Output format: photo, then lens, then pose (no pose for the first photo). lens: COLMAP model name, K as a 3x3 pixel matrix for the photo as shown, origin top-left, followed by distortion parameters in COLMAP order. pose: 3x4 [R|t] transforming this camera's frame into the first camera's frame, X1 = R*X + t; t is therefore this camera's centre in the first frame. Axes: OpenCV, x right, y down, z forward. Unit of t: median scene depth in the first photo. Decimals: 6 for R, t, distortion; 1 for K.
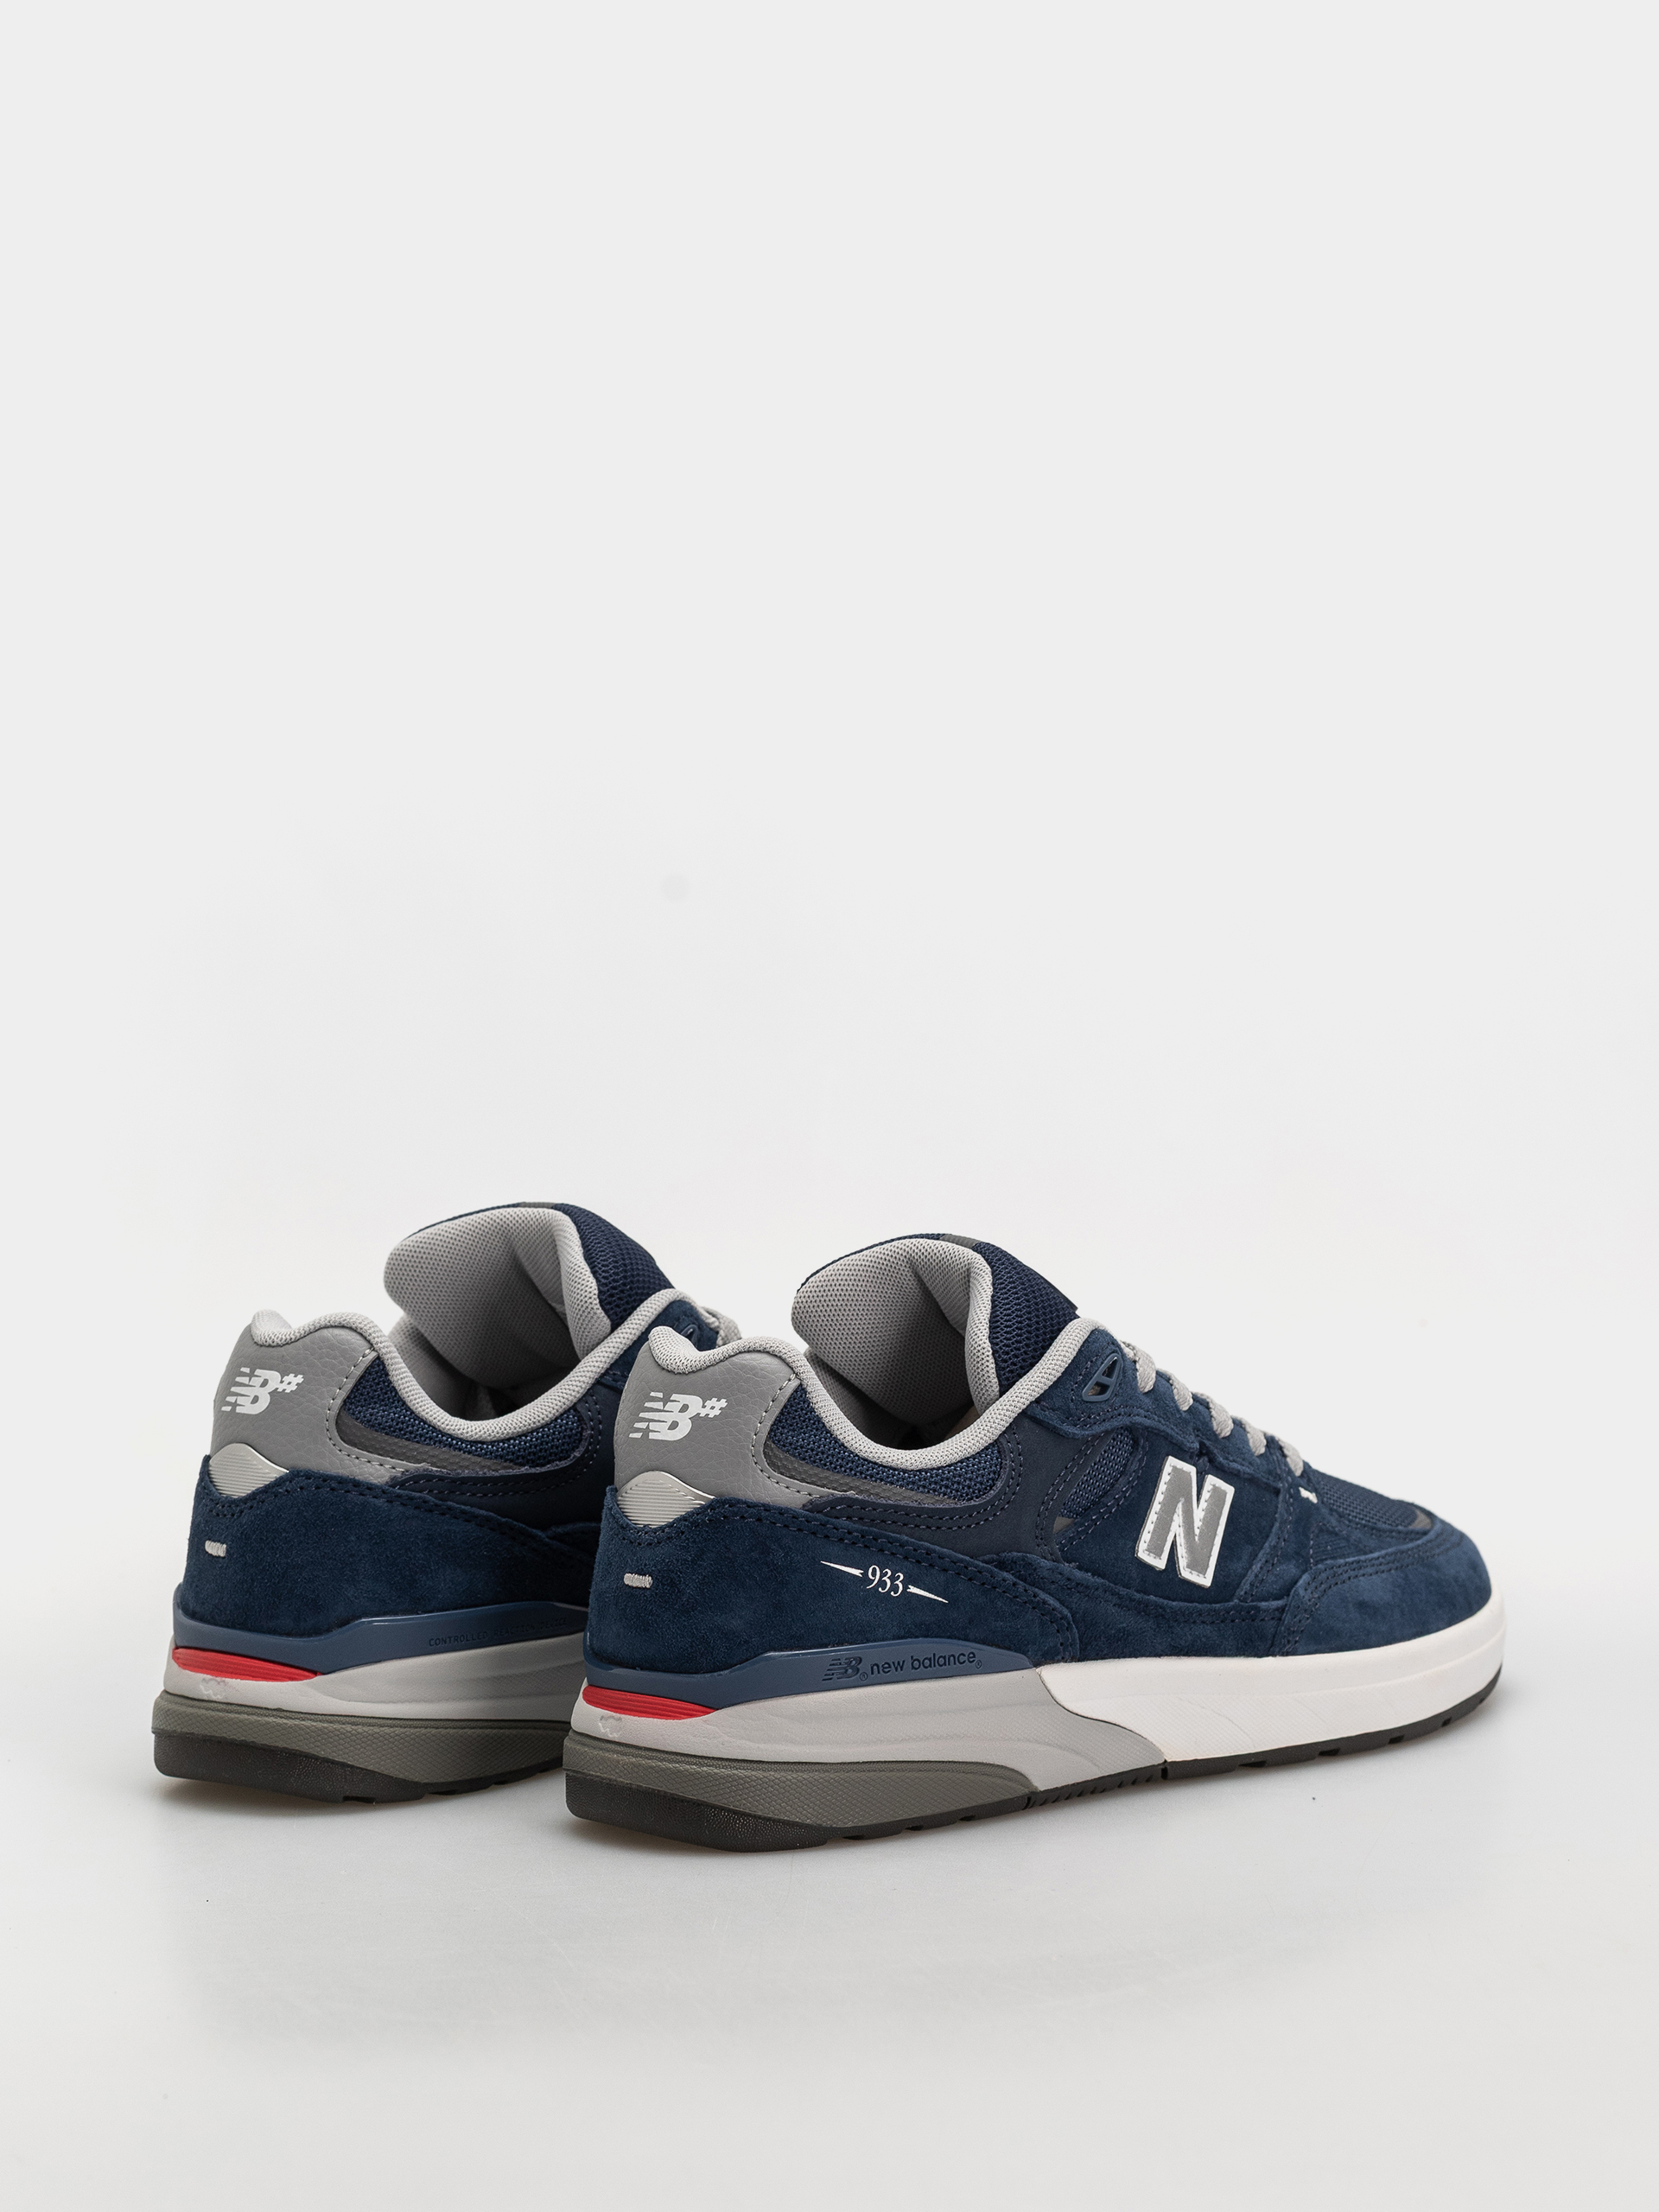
lens RADIAL K [[7342.6, 0, 829.5], [0, 7342.6, 1106.0], [0, 0, 1]] dist [-0.027275, 1.953253]
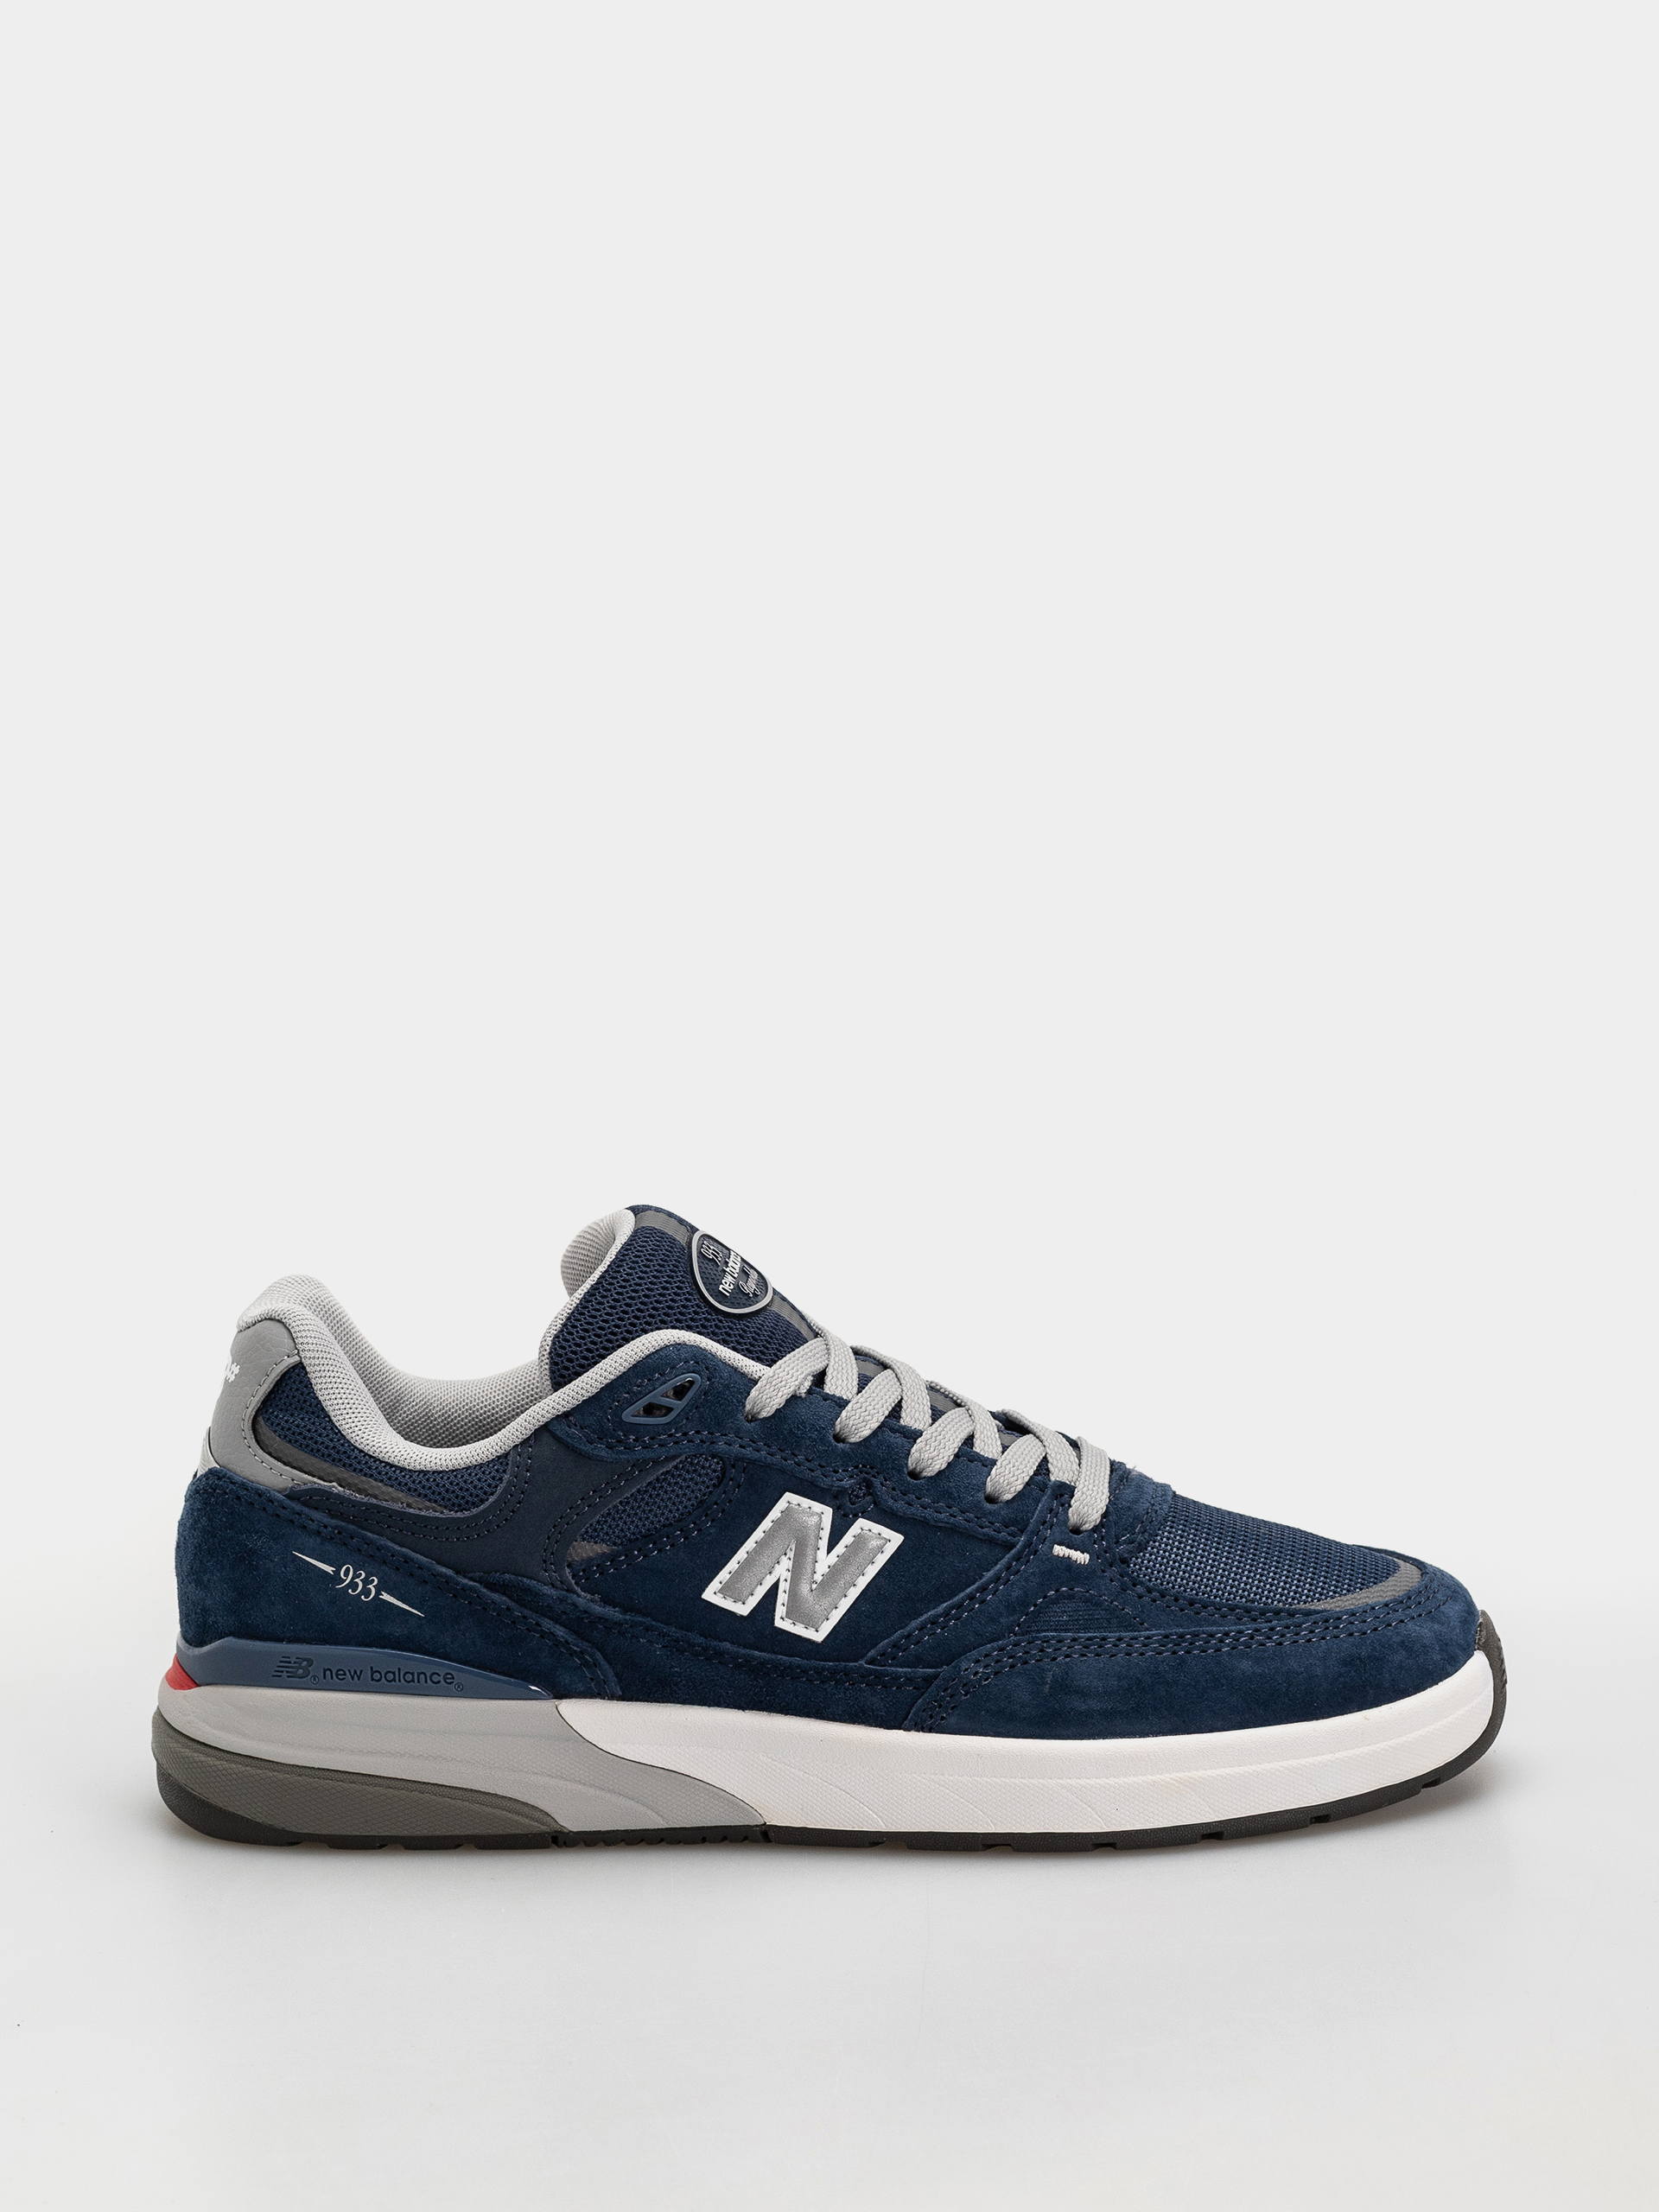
lens RADIAL K [[7342.6, 0, 829.5], [0, 7342.6, 1106.0], [0, 0, 1]] dist [-0.027275, 1.953253]
pose [[0.689133, 0.130008, -0.712877, 0.707647], [-0.050334, 0.989986, 0.131887, -0.121994], [0.722885, -0.055006, 0.688775, 0.399654]]
